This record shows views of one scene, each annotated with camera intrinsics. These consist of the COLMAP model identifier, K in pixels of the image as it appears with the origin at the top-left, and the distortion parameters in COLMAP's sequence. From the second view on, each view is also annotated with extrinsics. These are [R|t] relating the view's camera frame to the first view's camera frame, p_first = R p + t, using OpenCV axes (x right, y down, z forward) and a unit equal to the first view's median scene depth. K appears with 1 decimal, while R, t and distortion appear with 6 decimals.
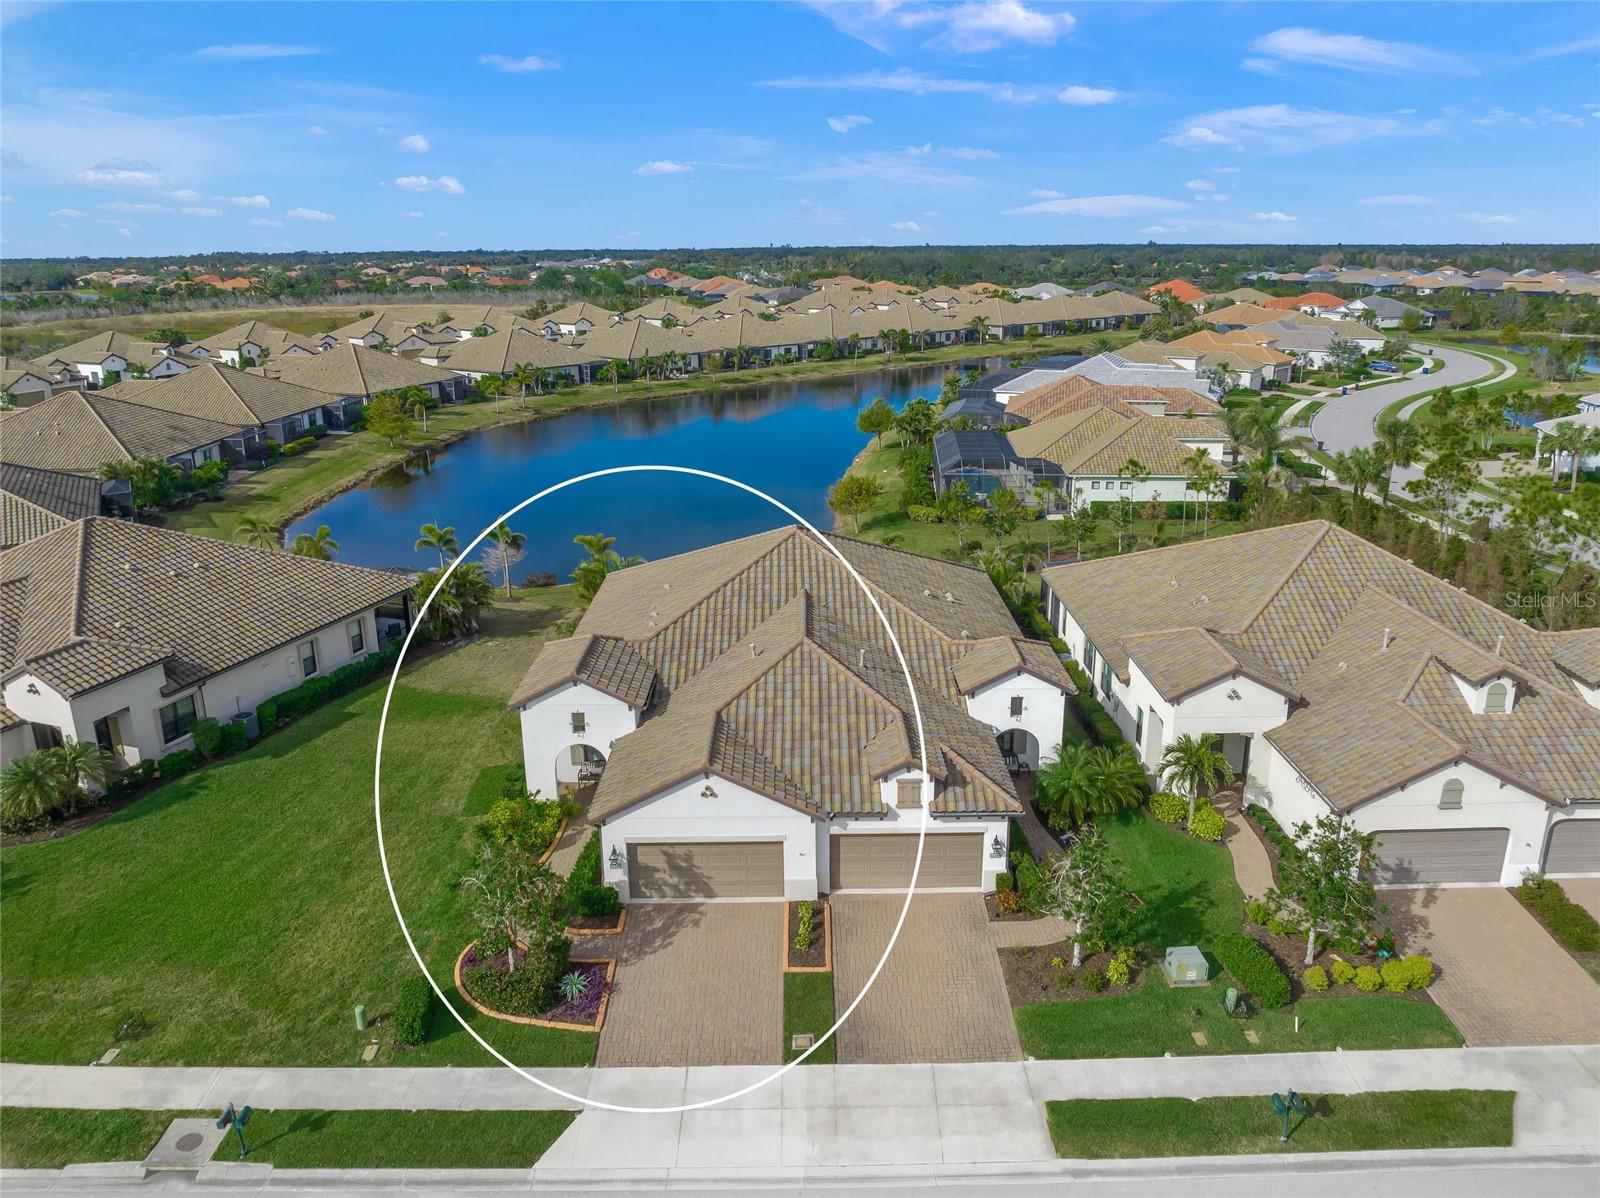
lens RADIAL K [[1145.0, 0, 801.7], [0, 1145.0, 562.3], [0, 0, 1]] dist [-0.031210, -0.008192]
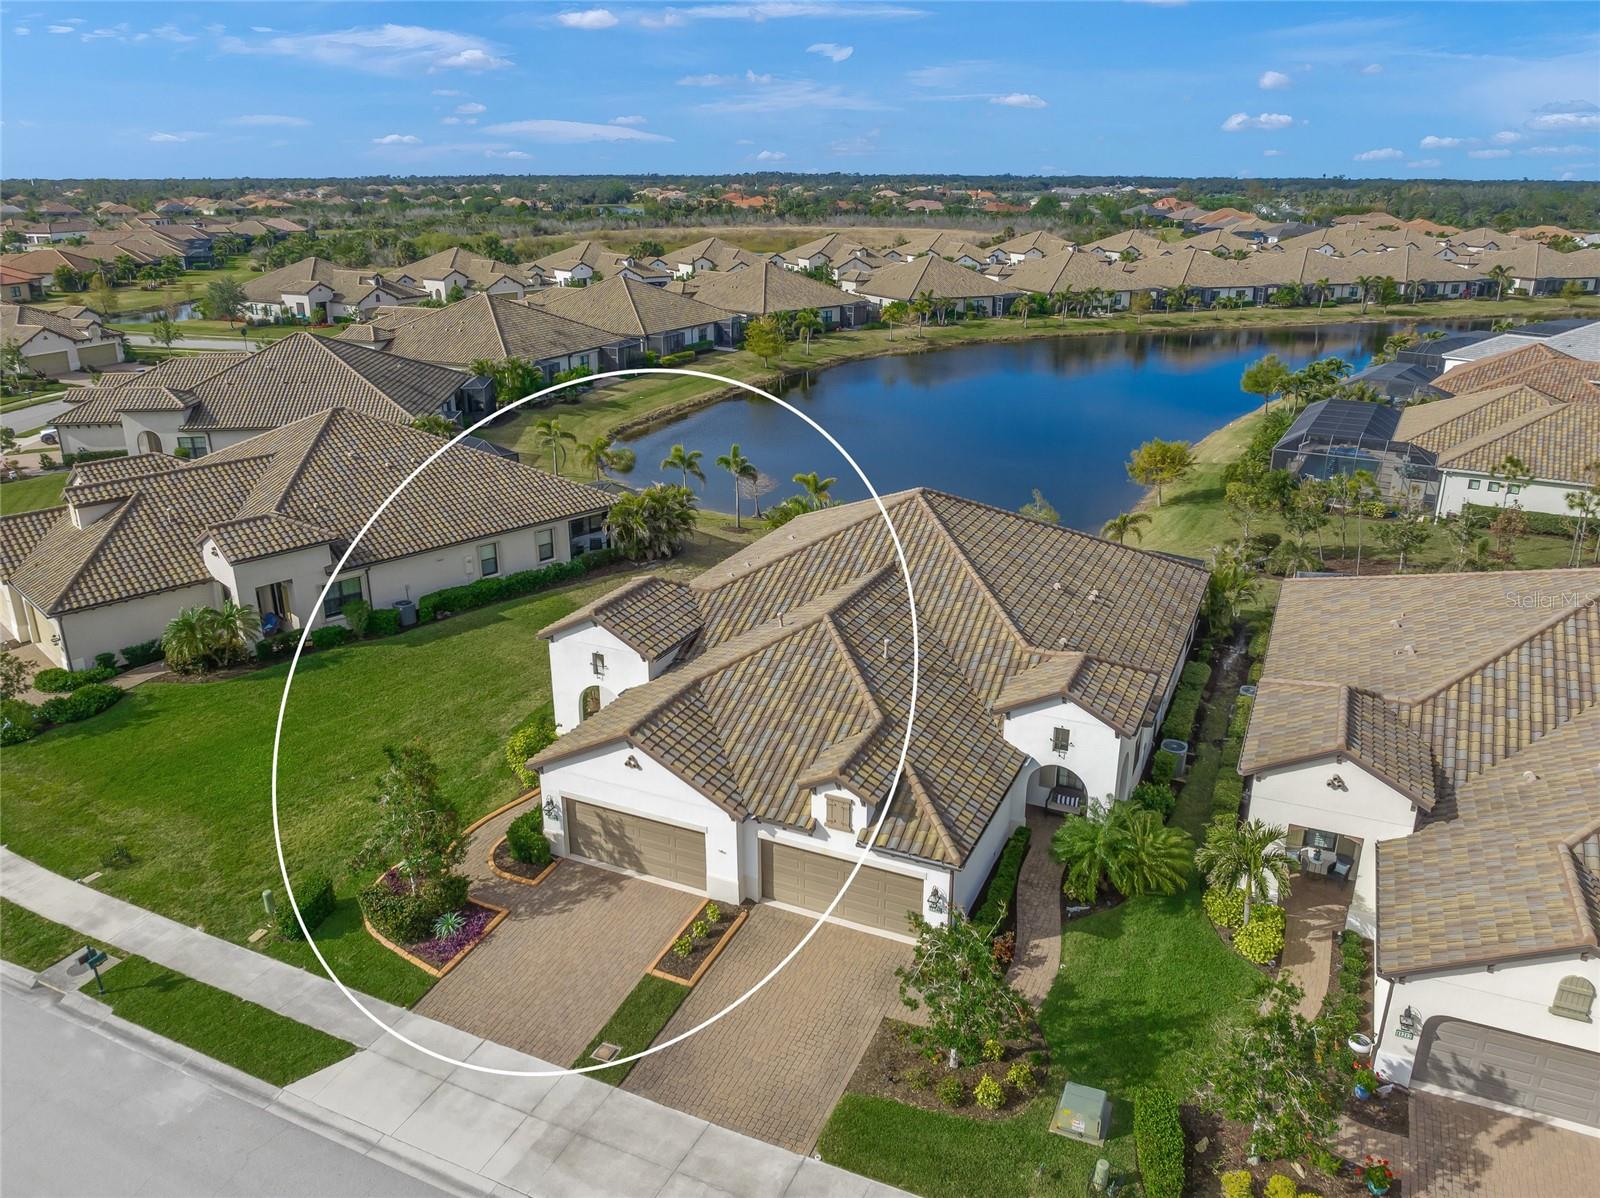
lens RADIAL K [[1170.3, 0, 801.3], [0, 1170.3, 560.5], [0, 0, 1]] dist [-0.037829, 0.001979]
pose [[0.905386, 0.141976, -0.400148, 0.315451], [-0.120999, 0.989634, 0.077356, -0.040319], [0.406983, -0.021619, 0.913180, 0.154934]]
